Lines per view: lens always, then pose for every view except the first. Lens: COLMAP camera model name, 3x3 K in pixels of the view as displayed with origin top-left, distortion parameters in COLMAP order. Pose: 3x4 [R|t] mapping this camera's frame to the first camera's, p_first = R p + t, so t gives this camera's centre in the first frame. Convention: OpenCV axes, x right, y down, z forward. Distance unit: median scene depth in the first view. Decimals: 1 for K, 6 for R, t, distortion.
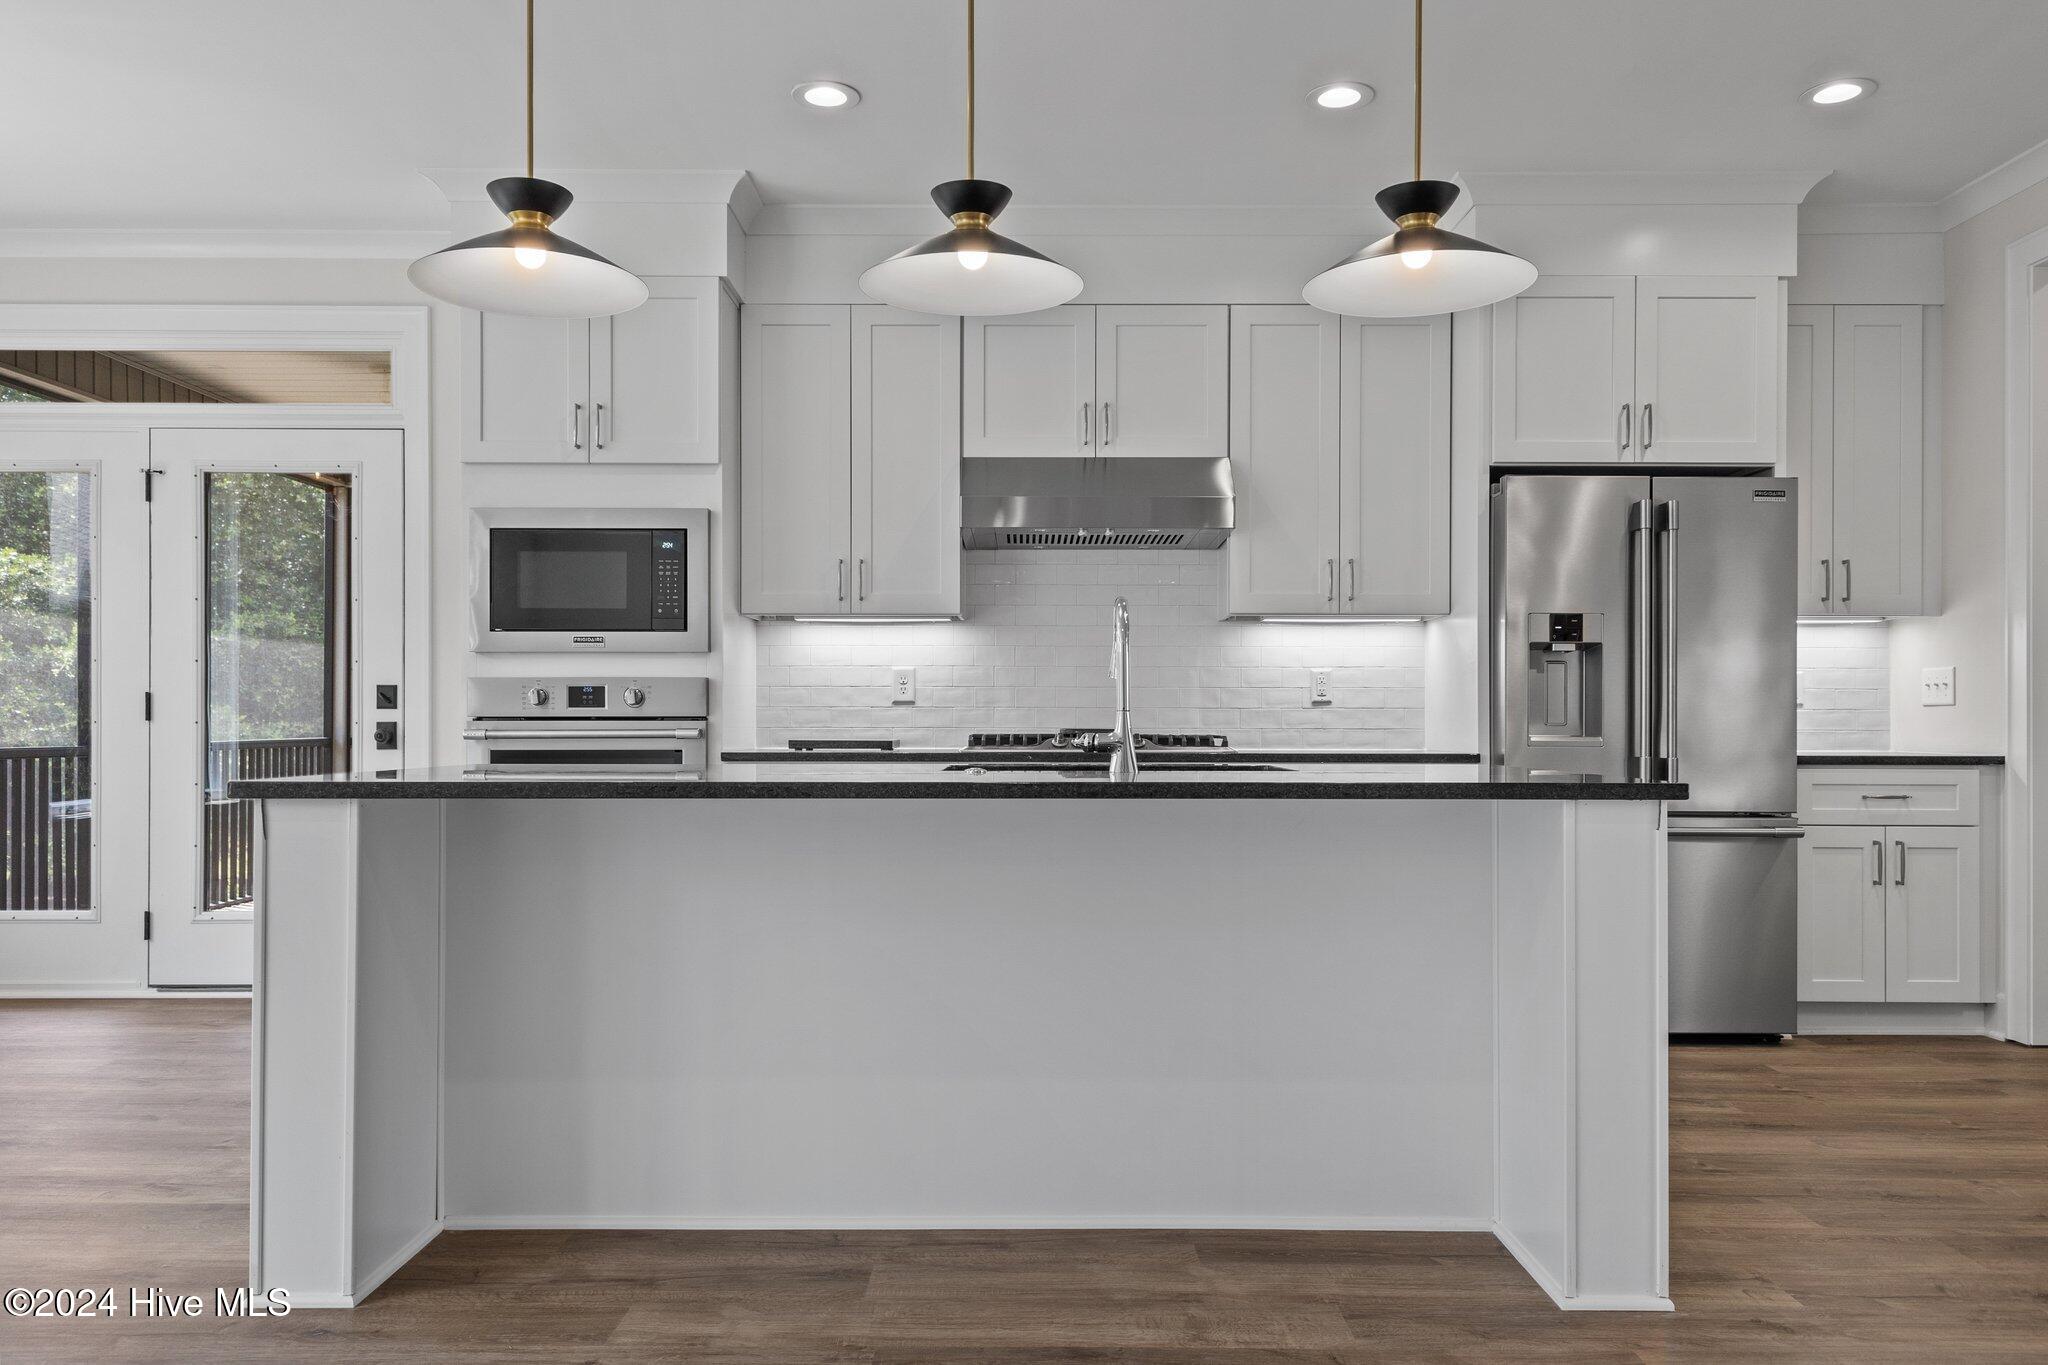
lens RADIAL K [[1461.3, 0, 1023.0], [0, 1461.3, 713.1], [0, 0, 1]] dist [0.006984, 0.003233]
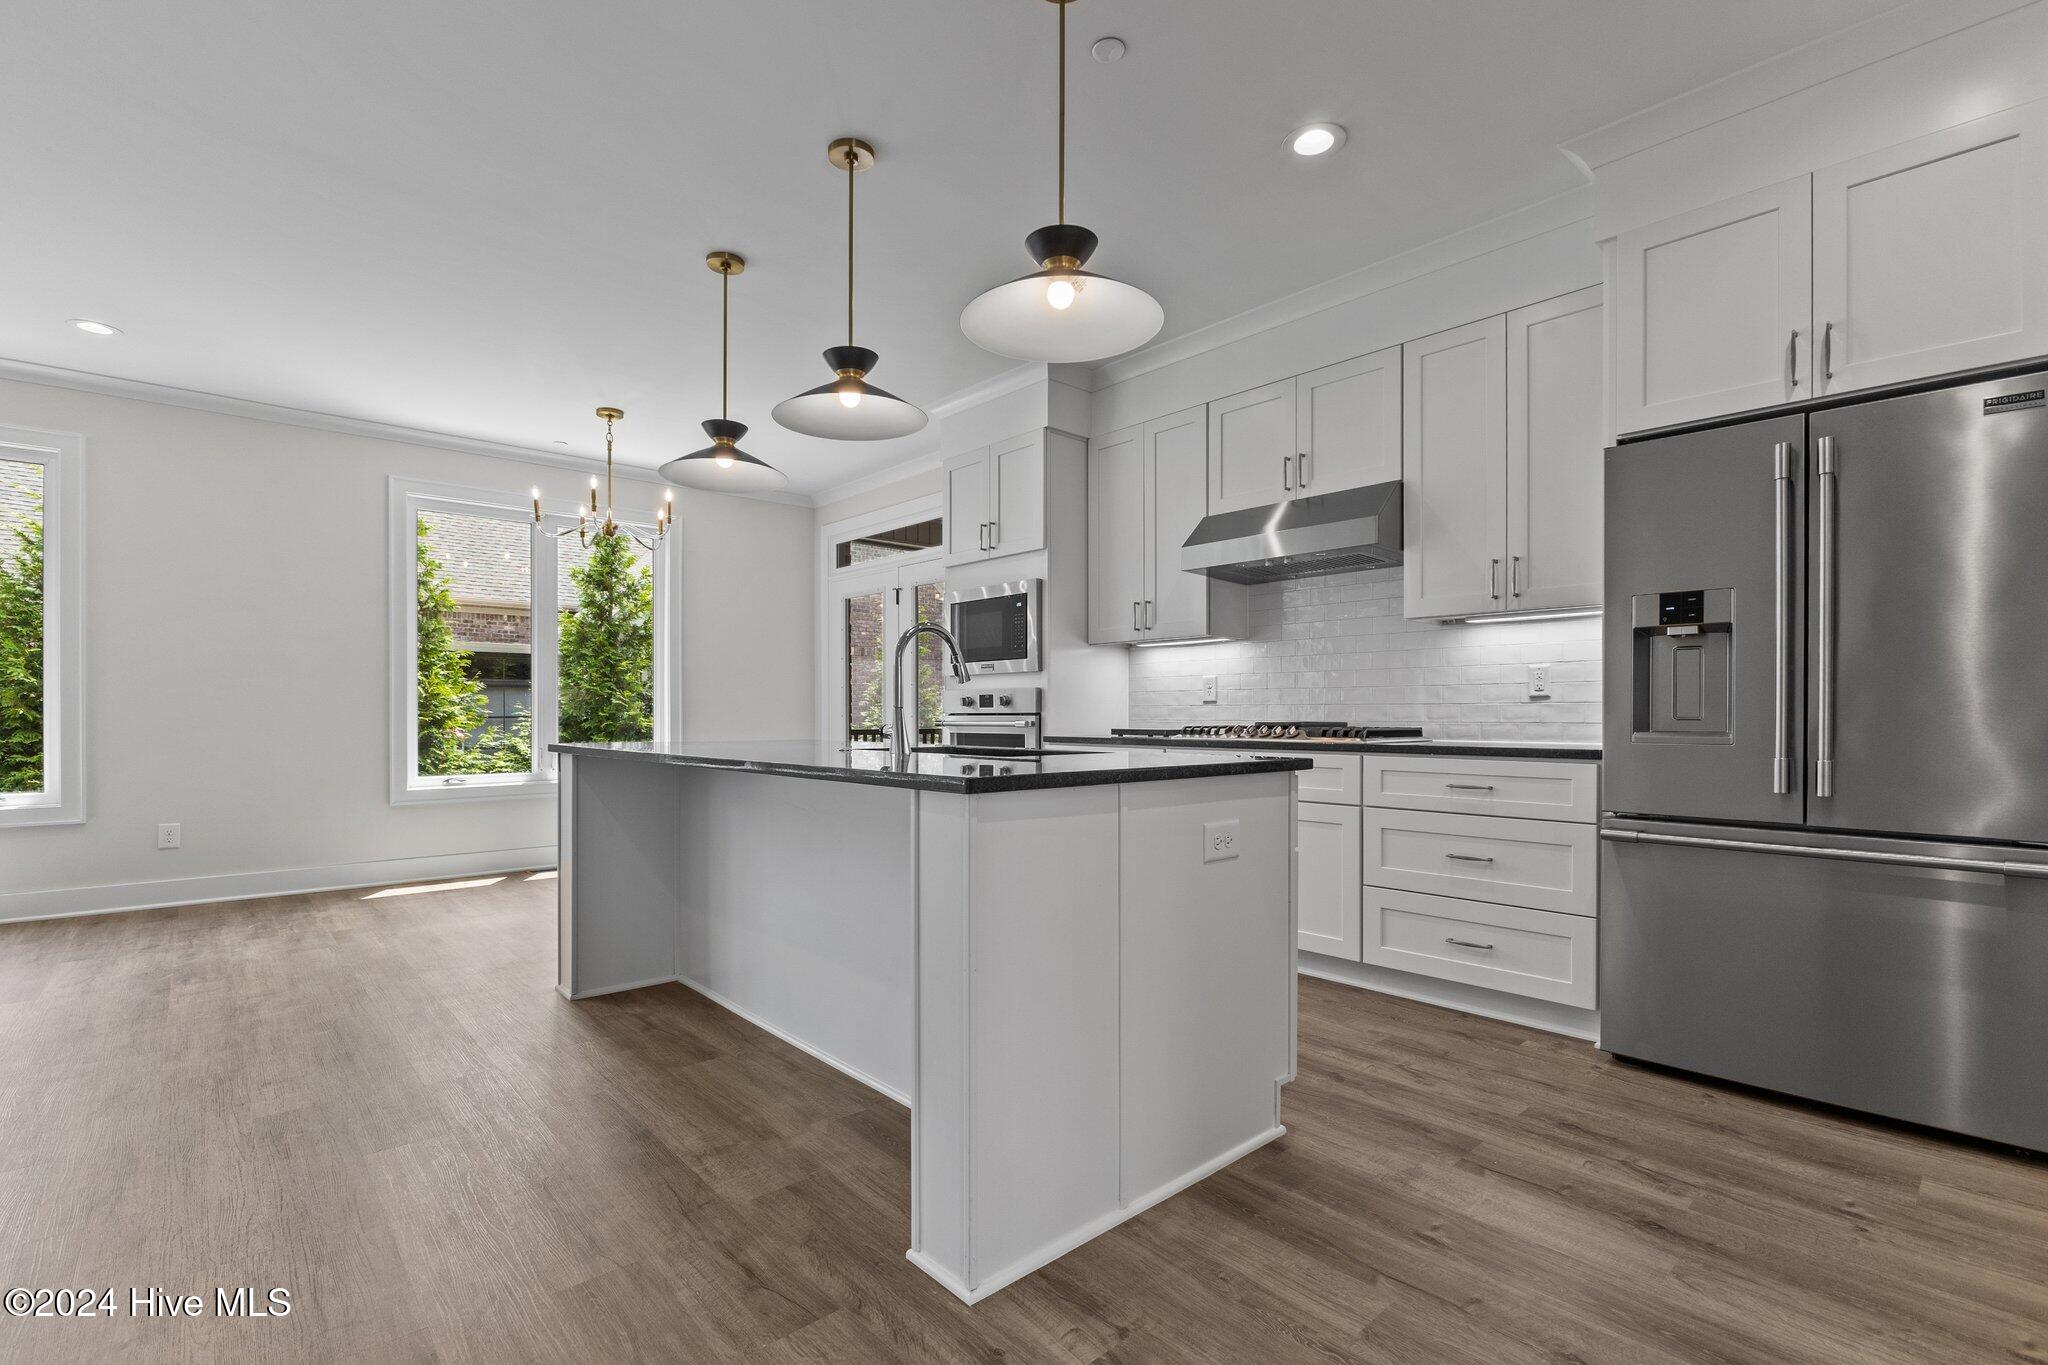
lens RADIAL K [[928.6, 0, 1025.2], [0, 928.6, 719.9], [0, 0, 1]] dist [-0.011466, -0.000099]
pose [[0.672582, 0.002385, -0.740019, 0.505016], [0.003970, 0.999969, 0.006831, 0.003202], [0.740012, -0.007532, 0.672552, 0.329699]]
